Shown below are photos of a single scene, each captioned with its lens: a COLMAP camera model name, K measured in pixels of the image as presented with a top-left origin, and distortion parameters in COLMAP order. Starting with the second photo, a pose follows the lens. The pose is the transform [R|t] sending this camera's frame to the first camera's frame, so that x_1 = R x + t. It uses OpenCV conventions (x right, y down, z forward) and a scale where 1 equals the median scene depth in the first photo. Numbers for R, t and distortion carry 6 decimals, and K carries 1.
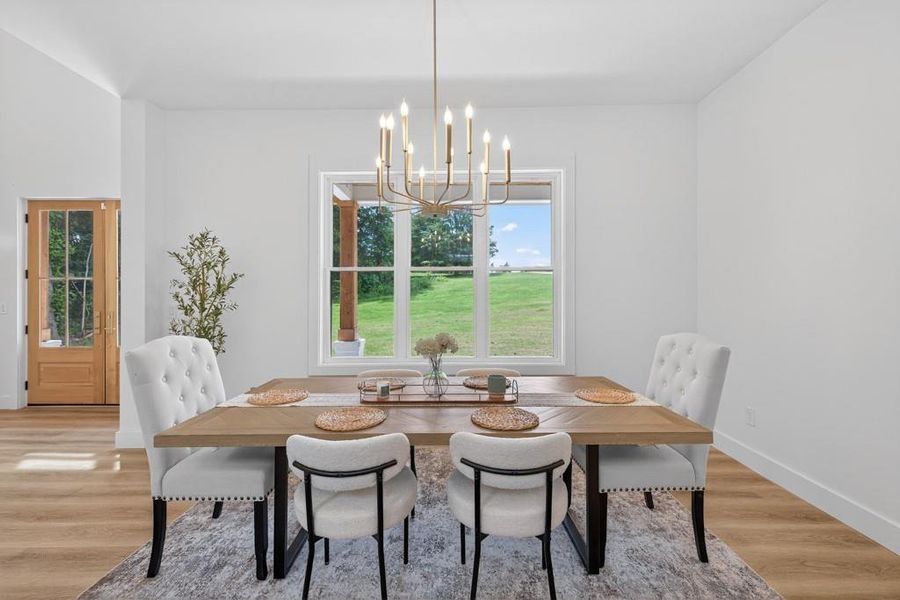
lens RADIAL K [[376.6, 0, 448.3], [0, 376.6, 297.5], [0, 0, 1]] dist [0.003664, 0.000328]
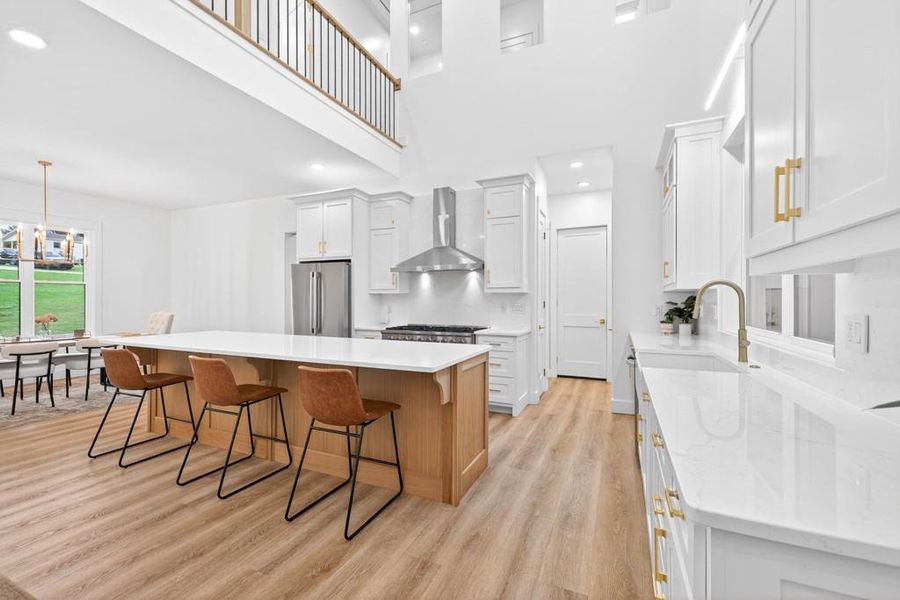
lens RADIAL K [[378.6, 0, 451.8], [0, 378.6, 297.6], [0, 0, 1]] dist [0.004580, -0.000055]
pose [[0.396222, 0.007968, 0.918120, -0.773811], [-0.001497, 0.999967, -0.008032, 0.004234], [-0.918153, 0.001808, 0.396221, -1.466689]]
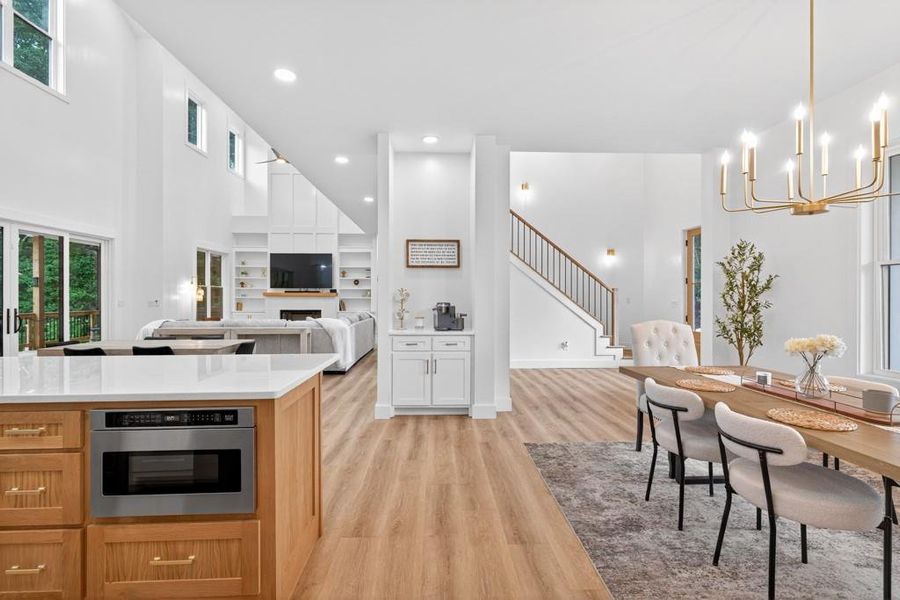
lens RADIAL K [[408.9, 0, 450.4], [0, 408.9, 297.0], [0, 0, 1]] dist [0.002039, 0.000186]
pose [[0.046166, 0.001840, -0.998932, 0.614110], [0.000225, 0.999998, 0.001852, -0.001598], [0.998934, -0.000310, 0.046166, 0.007039]]
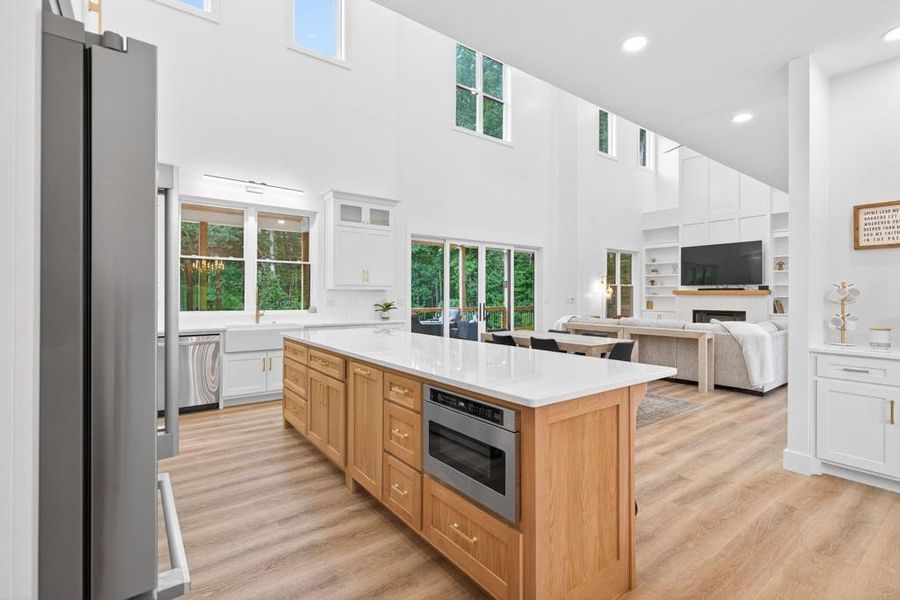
lens RADIAL K [[415.9, 0, 450.5], [0, 415.9, 294.4], [0, 0, 1]] dist [0.002620, 0.000517]
pose [[-0.795860, -0.000413, -0.605481, 0.458861], [-0.000068, 1.000000, -0.000593, -0.001217], [0.605481, -0.000431, -0.795860, 0.123894]]
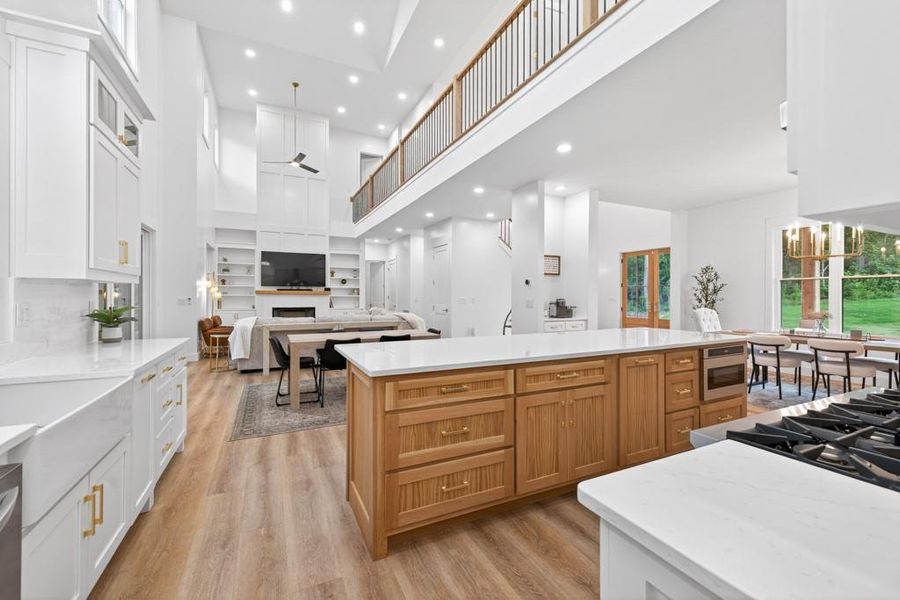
lens RADIAL K [[375.4, 0, 451.9], [0, 375.4, 295.3], [0, 0, 1]] dist [0.005593, -0.000540]
pose [[0.449632, 0.000919, -0.893214, 0.652003], [-0.001999, 0.999998, 0.000022, 0.004118], [0.893212, 0.001775, 0.449633, -1.333680]]
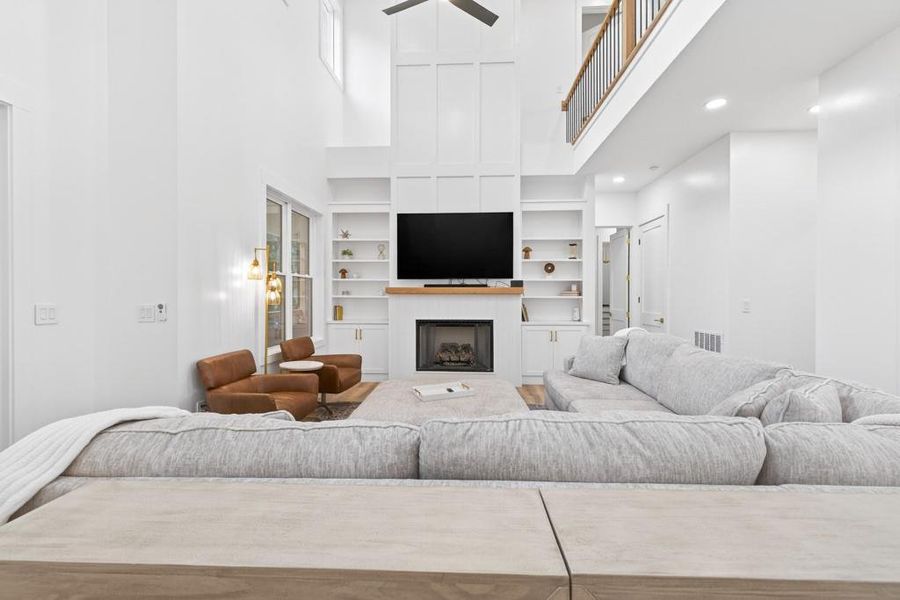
lens RADIAL K [[375.4, 0, 451.9], [0, 375.4, 295.3], [0, 0, 1]] dist [0.005593, -0.000540]
pose [[-0.048280, -0.000369, -0.998834, -1.220755], [0.000369, 1.000000, -0.000387, 0.003521], [0.998834, -0.000388, -0.048279, -1.018742]]
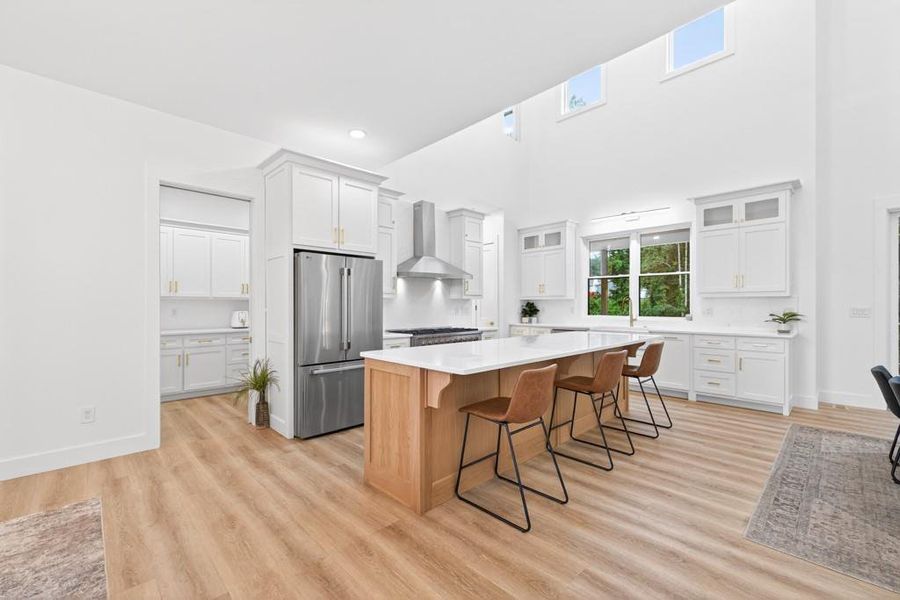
lens RADIAL K [[377.4, 0, 447.9], [0, 377.4, 301.0], [0, 0, 1]] dist [0.004050, 0.000308]
pose [[-0.699444, 0.011557, 0.714594, -0.634771], [0.004698, 0.999922, -0.011573, 0.005133], [-0.714672, -0.004738, -0.699443, 0.282246]]
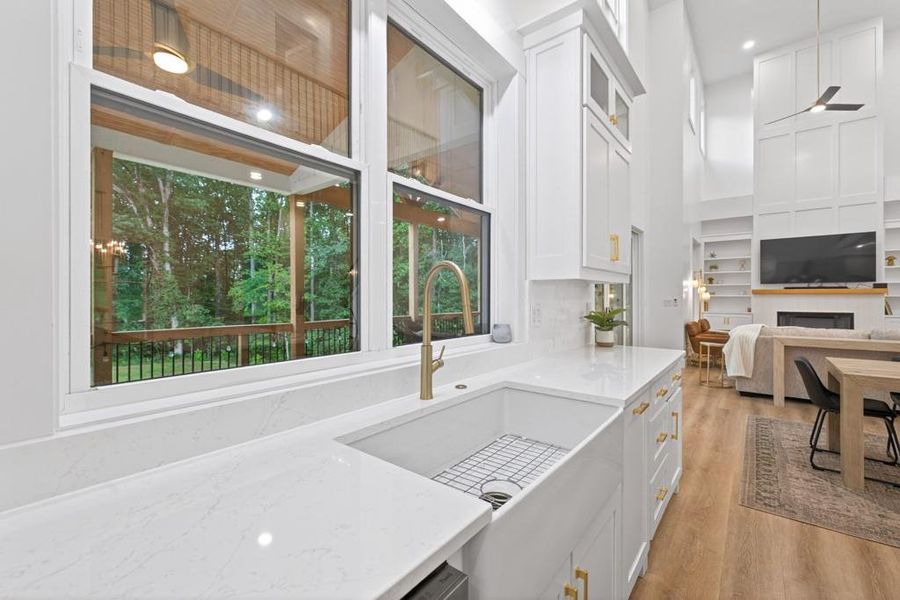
lens RADIAL K [[378.6, 0, 451.8], [0, 378.6, 297.6], [0, 0, 1]] dist [0.004580, -0.000055]
pose [[-0.617836, 0.005032, -0.786291, 0.370934], [0.003959, 0.999987, 0.003289, 0.003881], [0.786297, -0.001081, -0.617848, -1.398373]]
